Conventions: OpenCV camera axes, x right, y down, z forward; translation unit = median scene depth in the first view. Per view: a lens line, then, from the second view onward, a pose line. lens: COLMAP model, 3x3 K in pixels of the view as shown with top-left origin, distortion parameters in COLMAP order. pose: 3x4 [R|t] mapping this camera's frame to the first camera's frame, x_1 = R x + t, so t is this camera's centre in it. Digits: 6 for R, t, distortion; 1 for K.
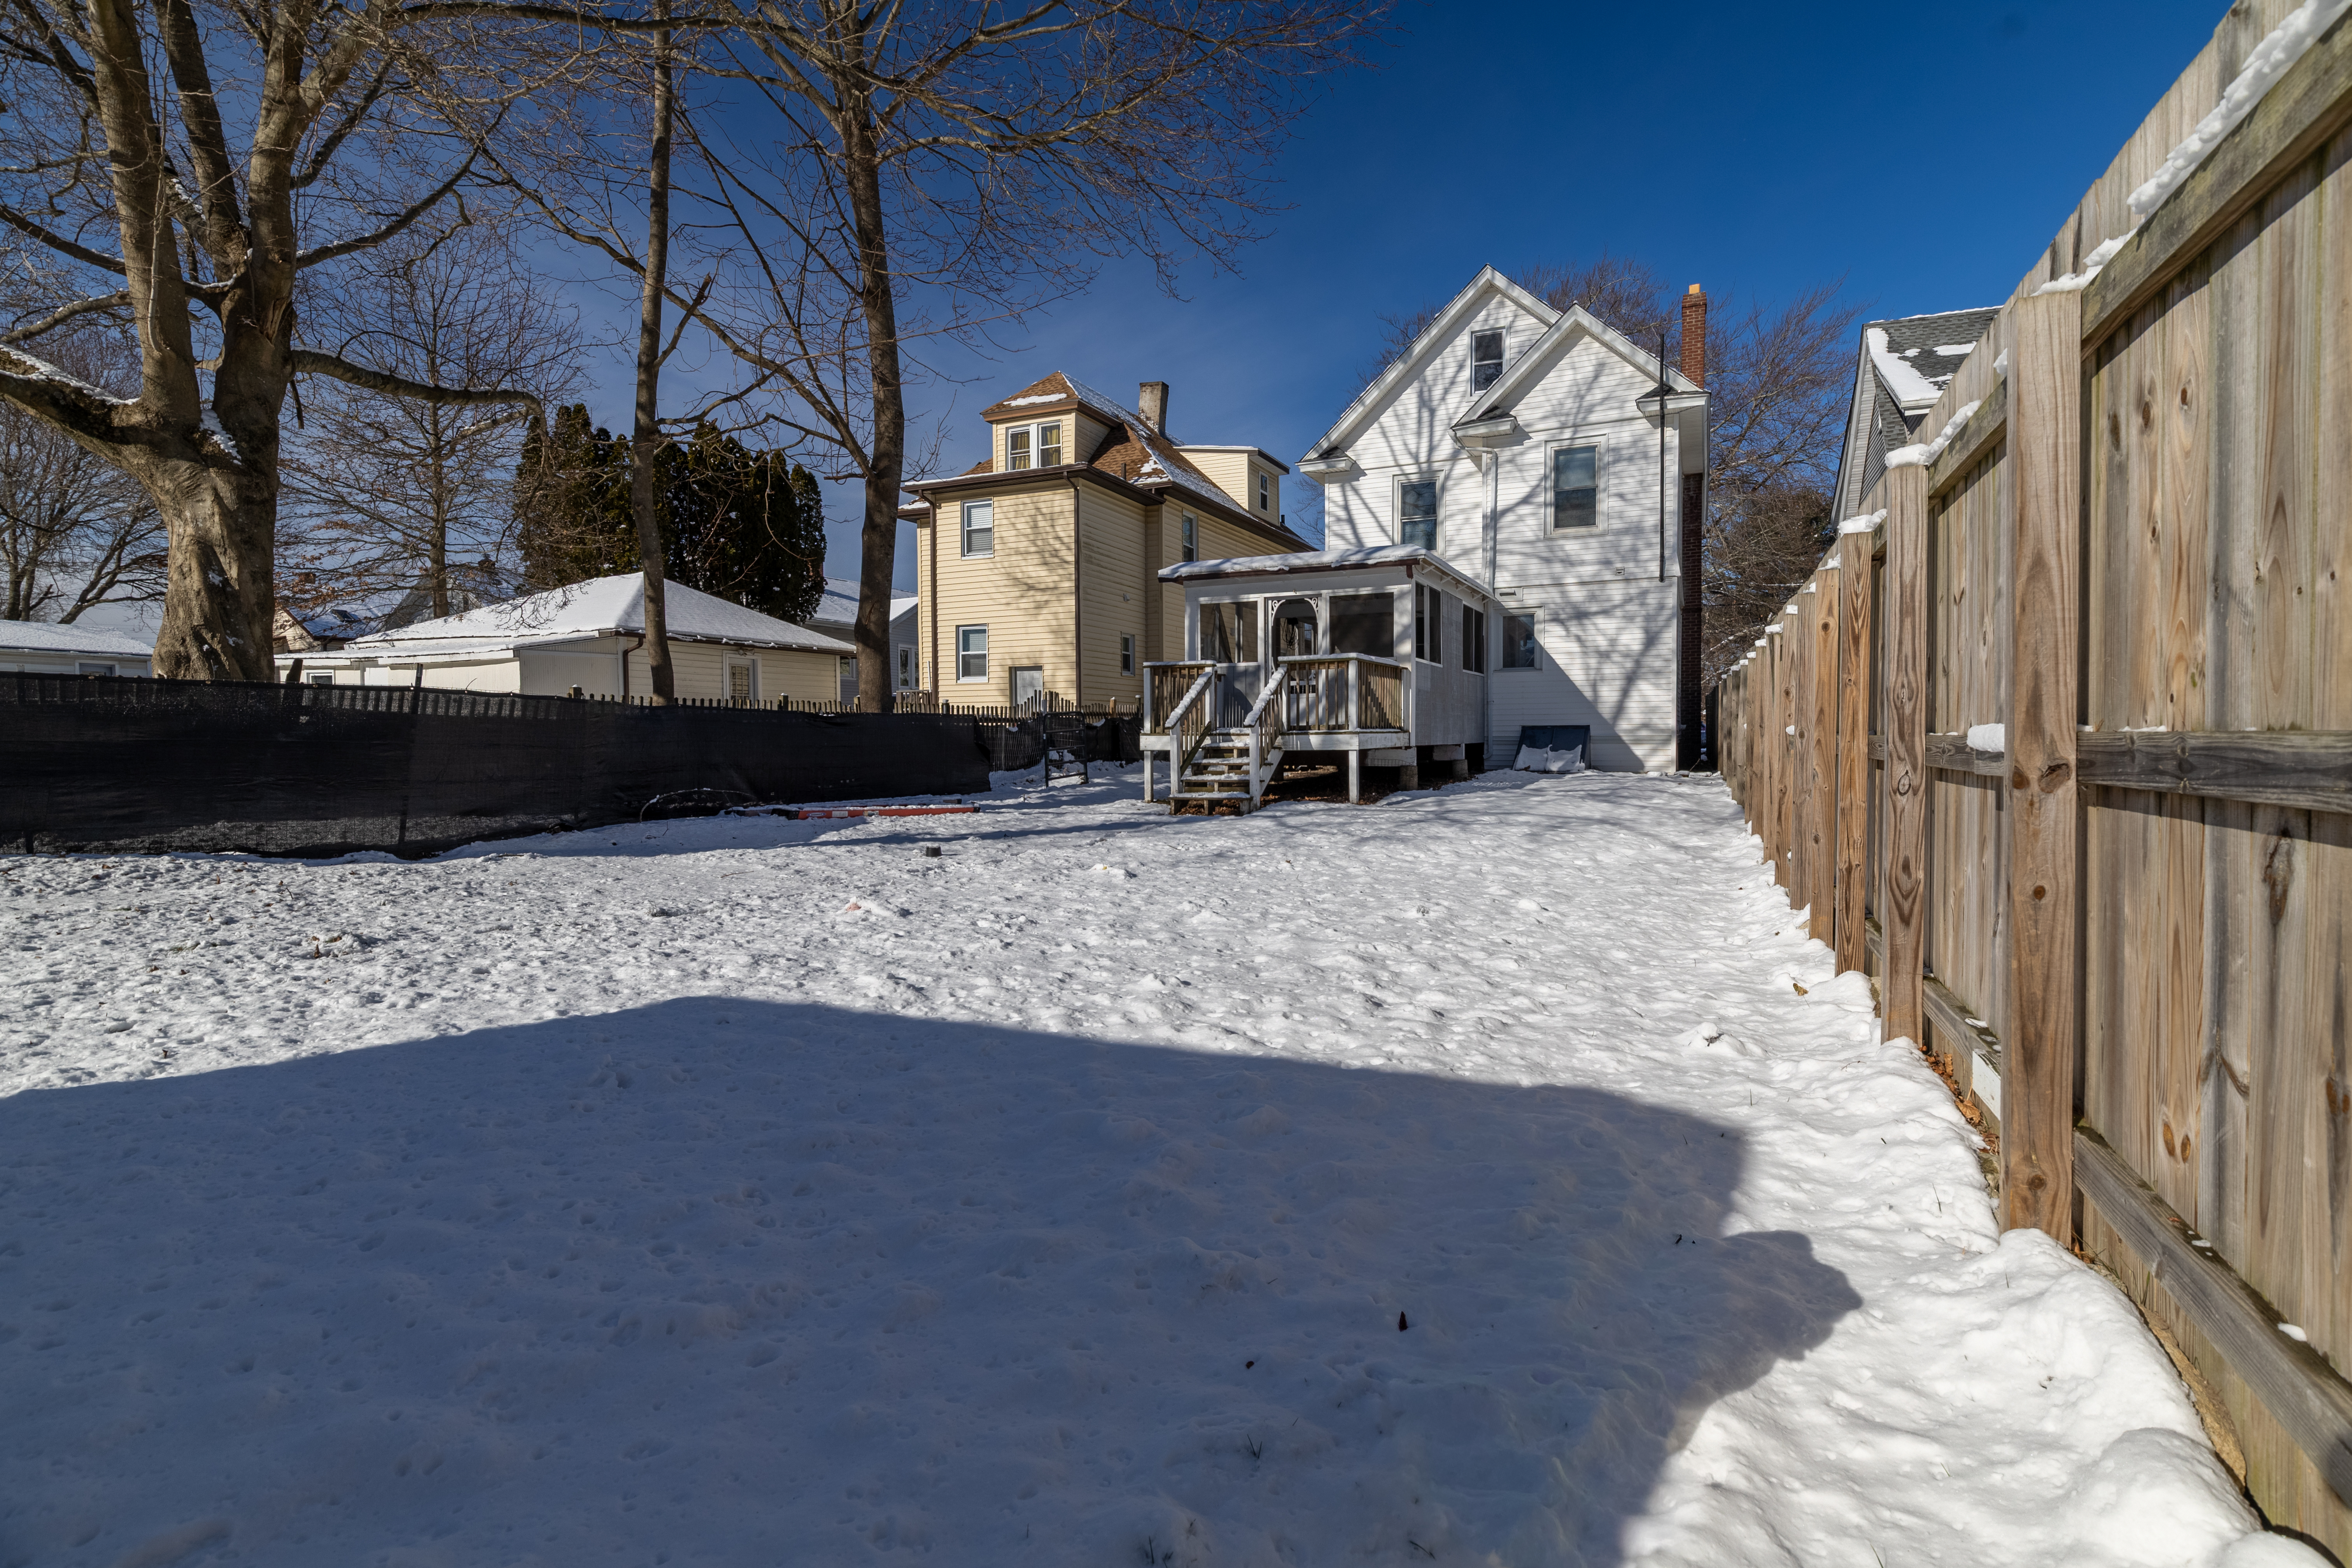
lens RADIAL K [[1062.7, 0, 1165.0], [0, 1062.7, 757.0], [0, 0, 1]] dist [0.004789, -0.000635]
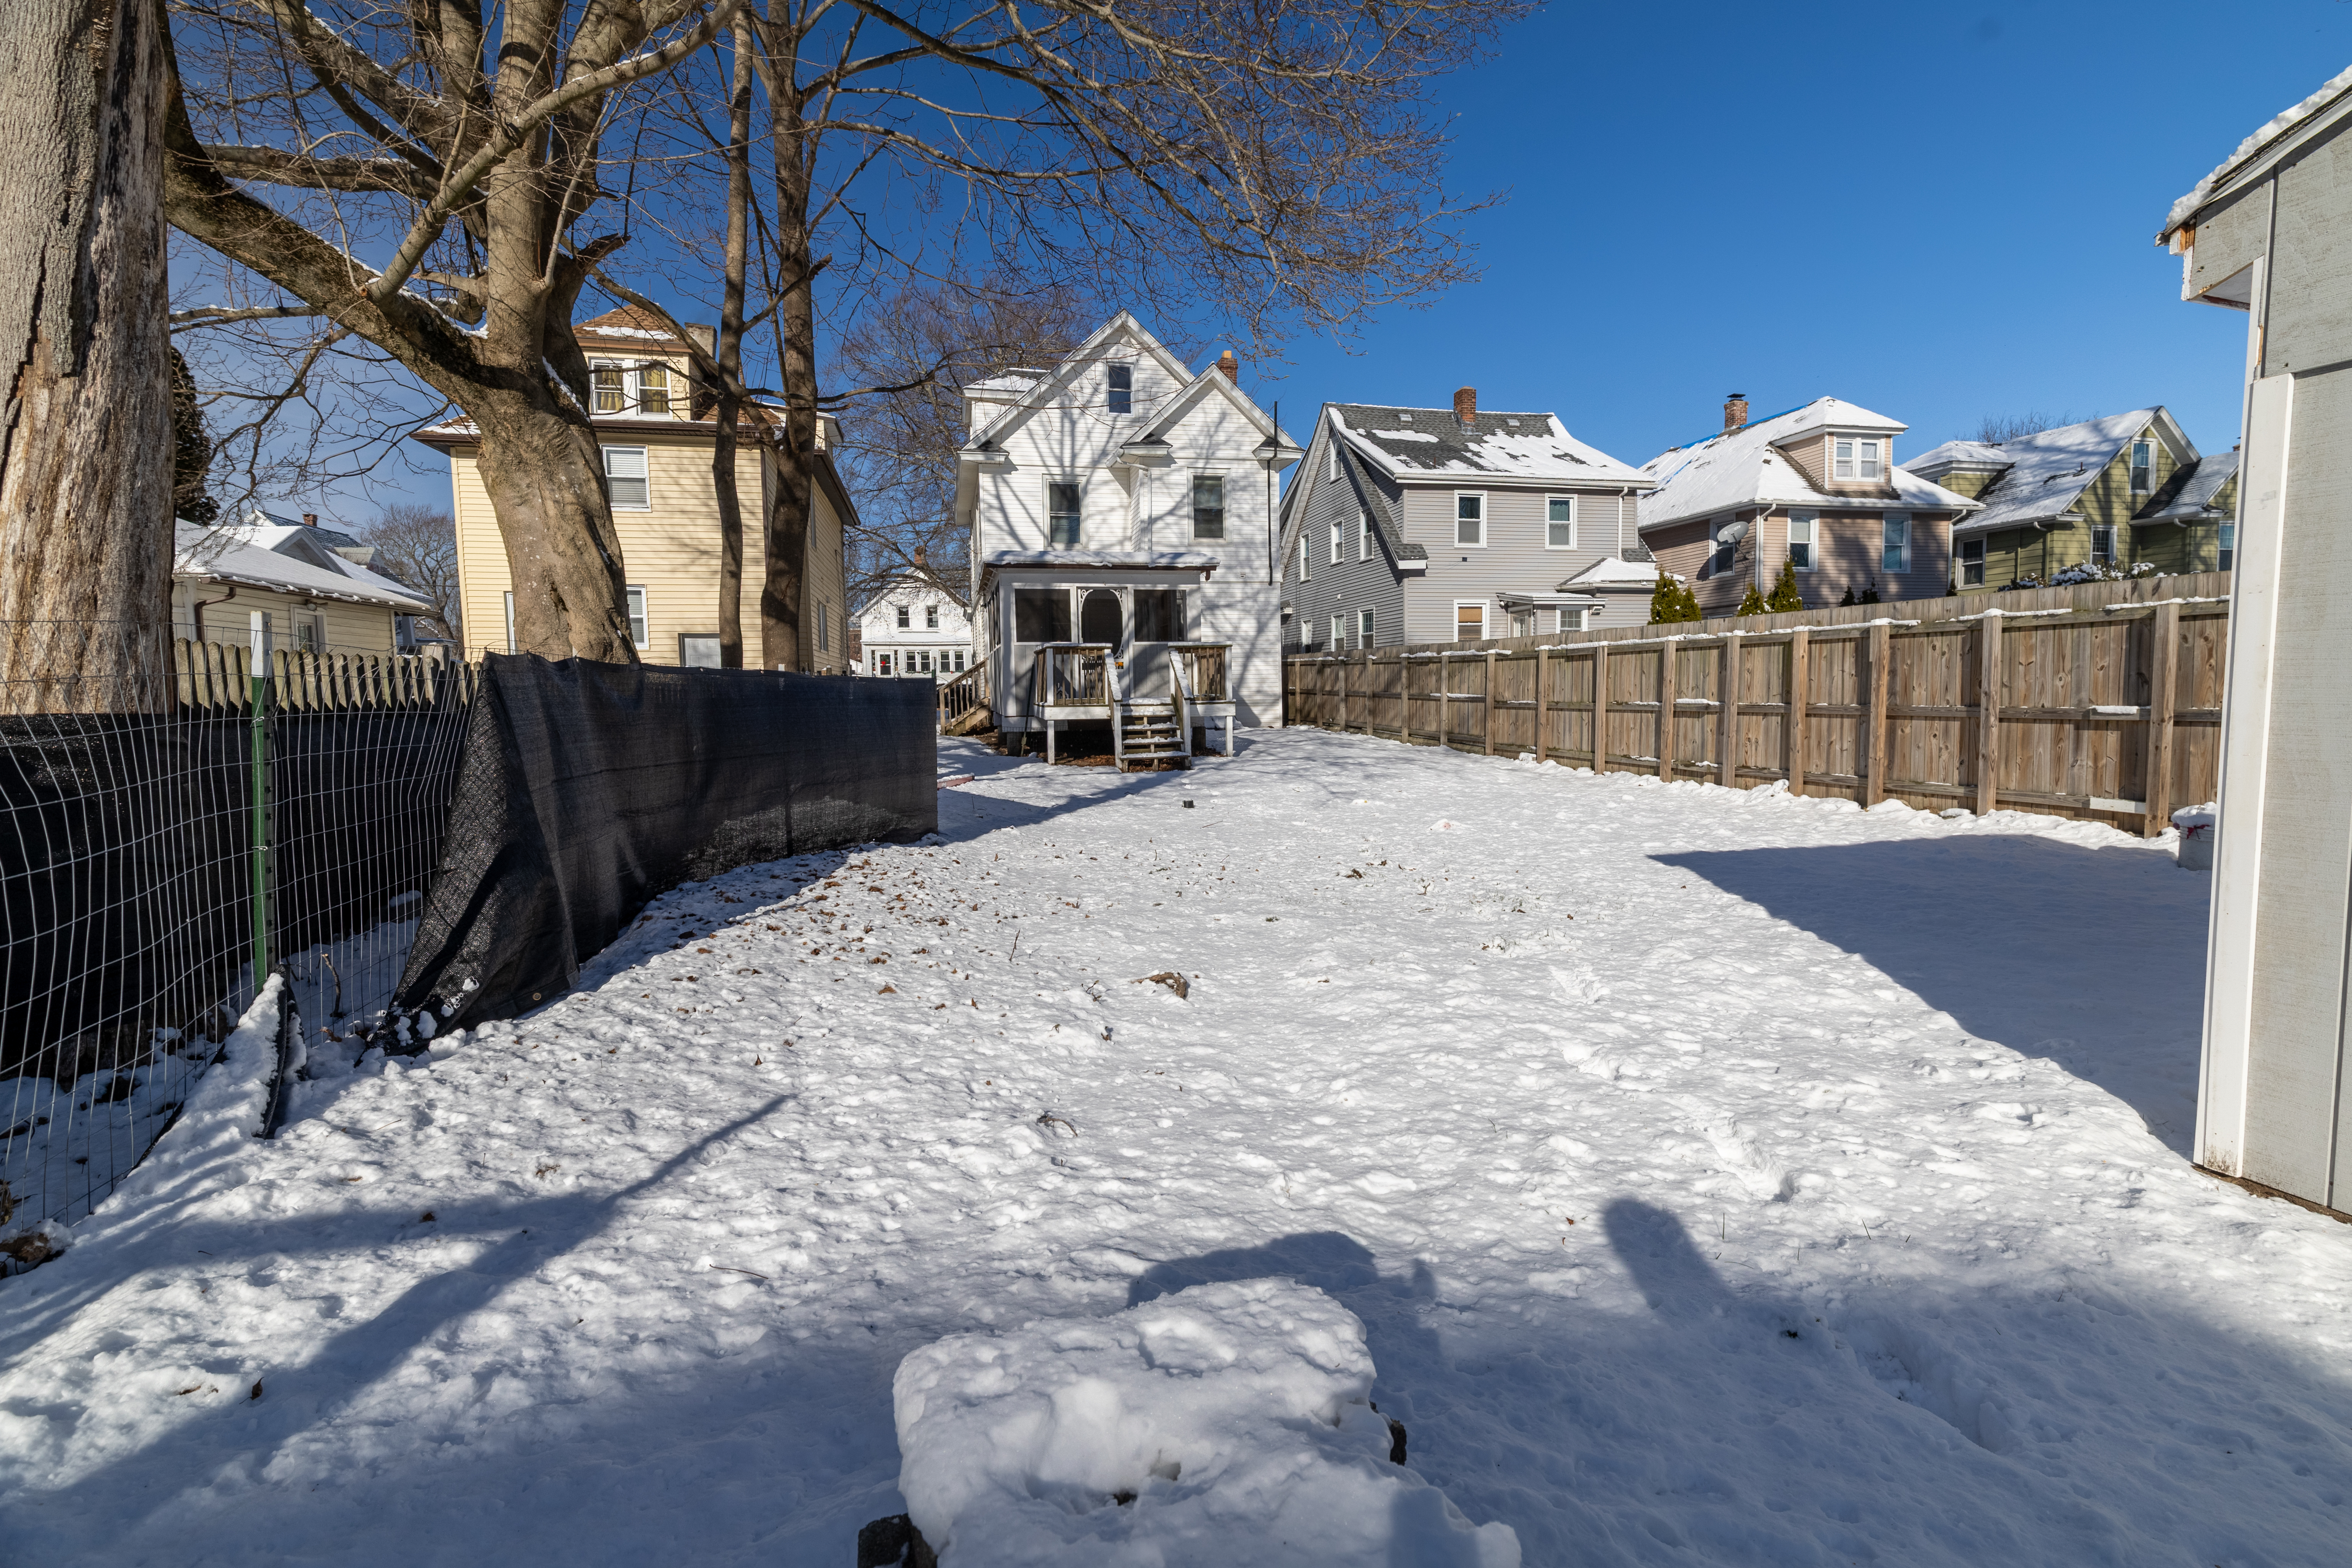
lens RADIAL K [[1062.7, 0, 1165.0], [0, 1062.7, 757.0], [0, 0, 1]] dist [0.004789, -0.000635]
pose [[0.796831, -0.046999, 0.602372, -0.443898], [0.024306, 0.998656, 0.045767, -0.011623], [-0.603714, -0.021827, 0.796902, 0.002216]]
